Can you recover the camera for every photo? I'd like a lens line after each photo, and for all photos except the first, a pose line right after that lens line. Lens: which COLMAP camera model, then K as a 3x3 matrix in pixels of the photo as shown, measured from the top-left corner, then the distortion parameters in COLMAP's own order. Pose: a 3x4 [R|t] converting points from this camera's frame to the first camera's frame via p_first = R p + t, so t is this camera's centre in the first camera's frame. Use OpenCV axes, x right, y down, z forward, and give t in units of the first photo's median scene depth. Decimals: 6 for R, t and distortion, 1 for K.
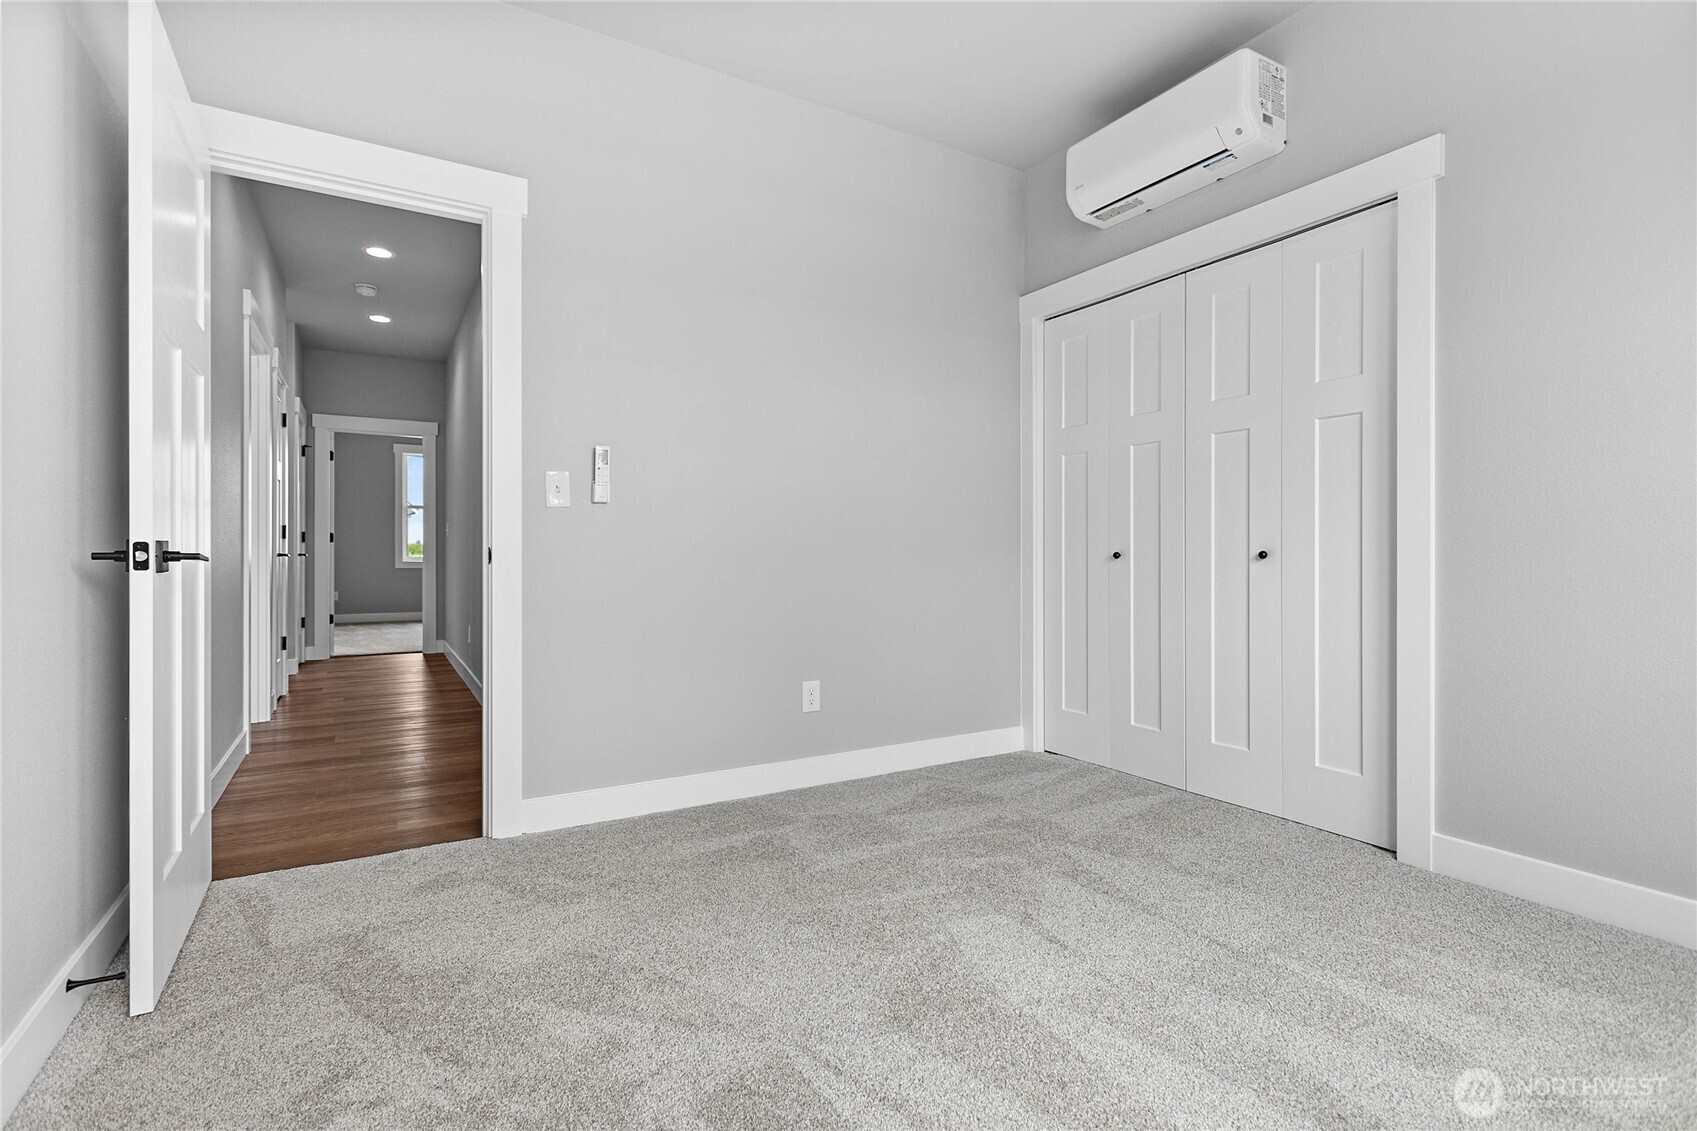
lens RADIAL K [[807.4, 0, 851.5], [0, 807.4, 561.5], [0, 0, 1]] dist [-0.000571, 0.001785]
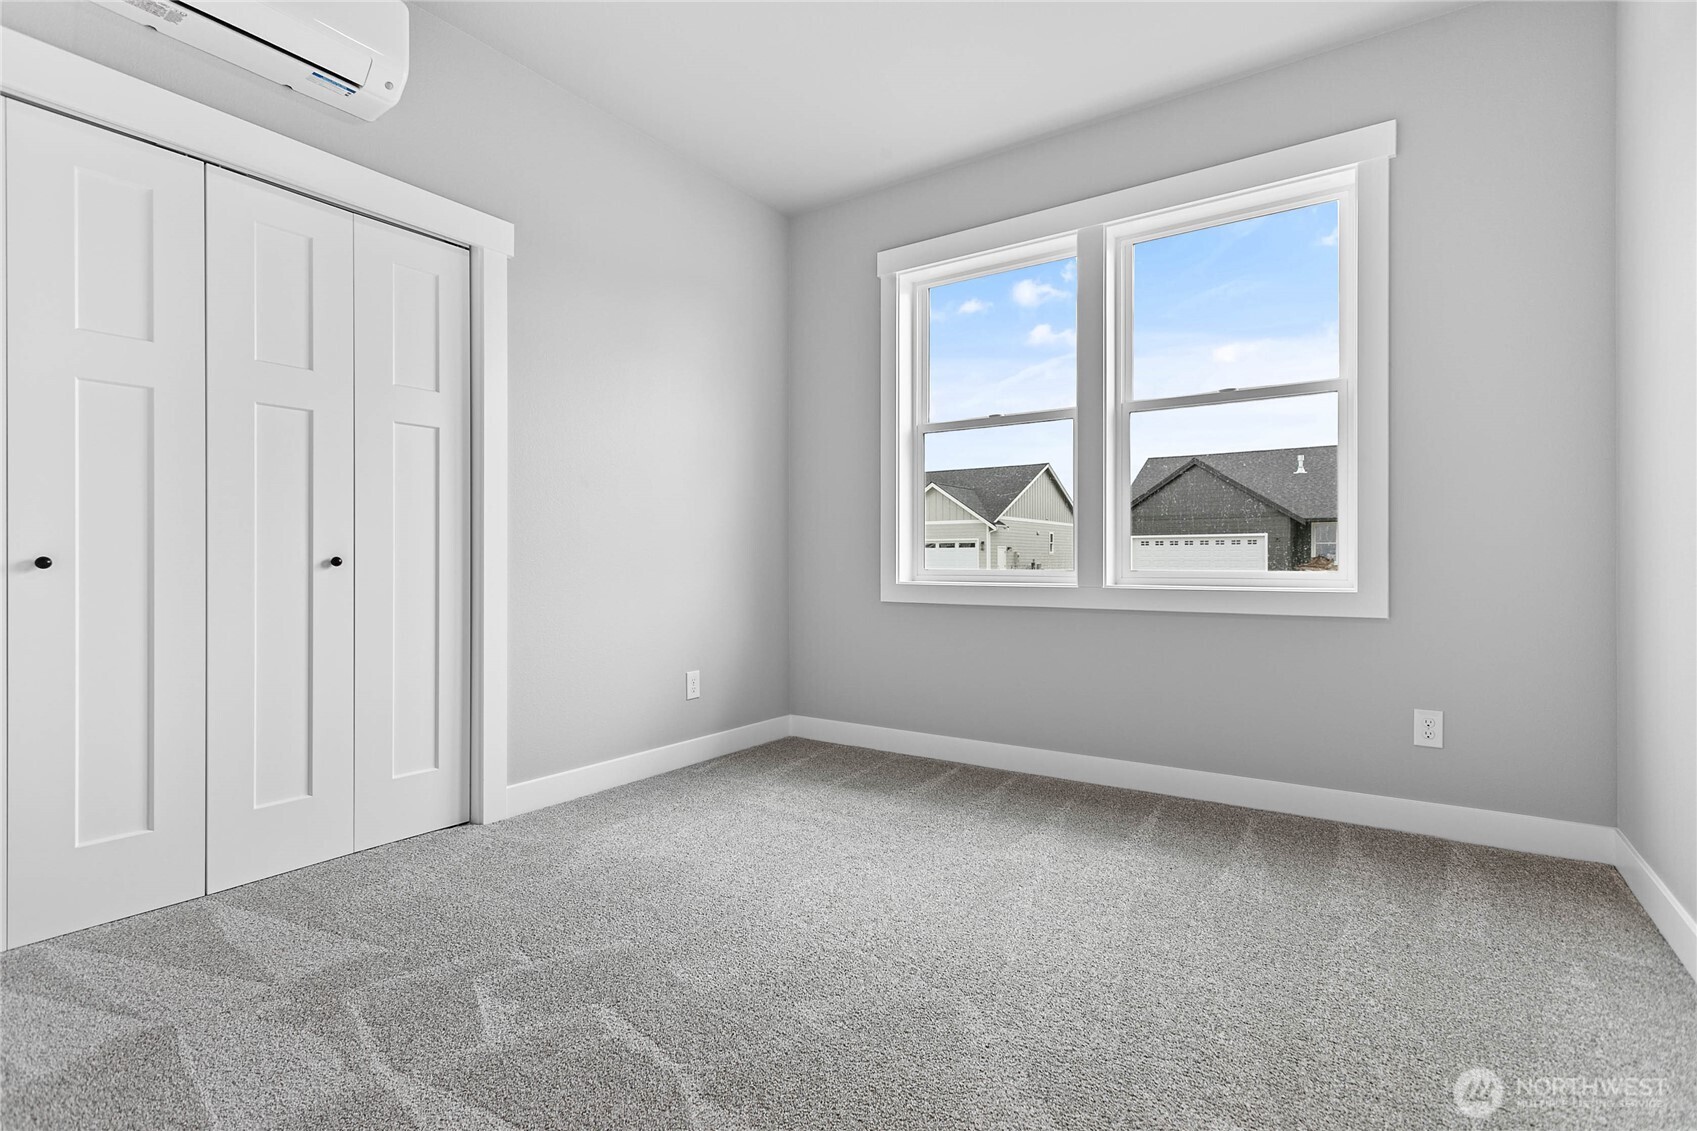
lens RADIAL K [[807.4, 0, 853.2], [0, 807.4, 571.5], [0, 0, 1]] dist [-0.000571, 0.001785]
pose [[-0.433354, -0.011836, 0.901146, -0.563880], [0.006469, 0.999847, 0.016243, -0.009427], [-0.901200, 0.012868, -0.433211, 0.957295]]
